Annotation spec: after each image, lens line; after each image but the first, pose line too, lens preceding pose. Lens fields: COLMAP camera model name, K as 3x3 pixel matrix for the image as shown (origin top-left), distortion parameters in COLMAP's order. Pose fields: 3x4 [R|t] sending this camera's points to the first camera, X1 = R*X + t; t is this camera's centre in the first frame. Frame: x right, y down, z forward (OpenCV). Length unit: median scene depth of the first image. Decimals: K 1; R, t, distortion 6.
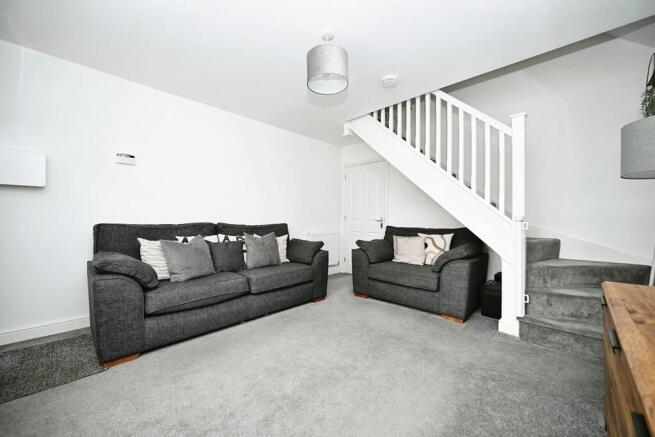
lens RADIAL K [[256.5, 0, 327.1], [0, 256.5, 213.6], [0, 0, 1]] dist [-0.000653, 0.000046]
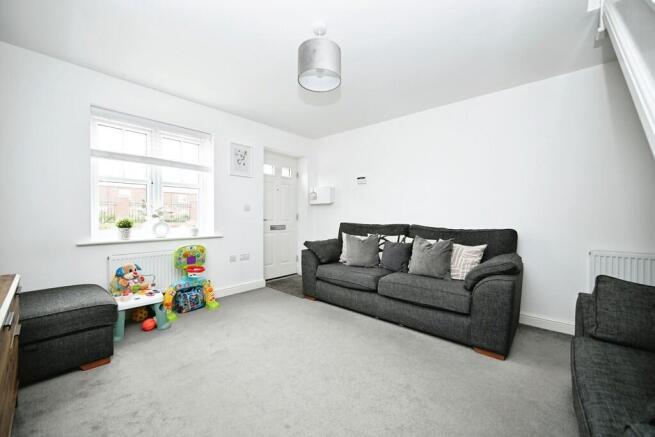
lens RADIAL K [[256.5, 0, 327.2], [0, 256.5, 220.7], [0, 0, 1]] dist [-0.000653, 0.000046]
pose [[0.050700, 0.001088, -0.998713, 0.619832], [0.000551, 0.999999, 0.001117, 0.019107], [0.998714, -0.000607, 0.050699, 0.647746]]
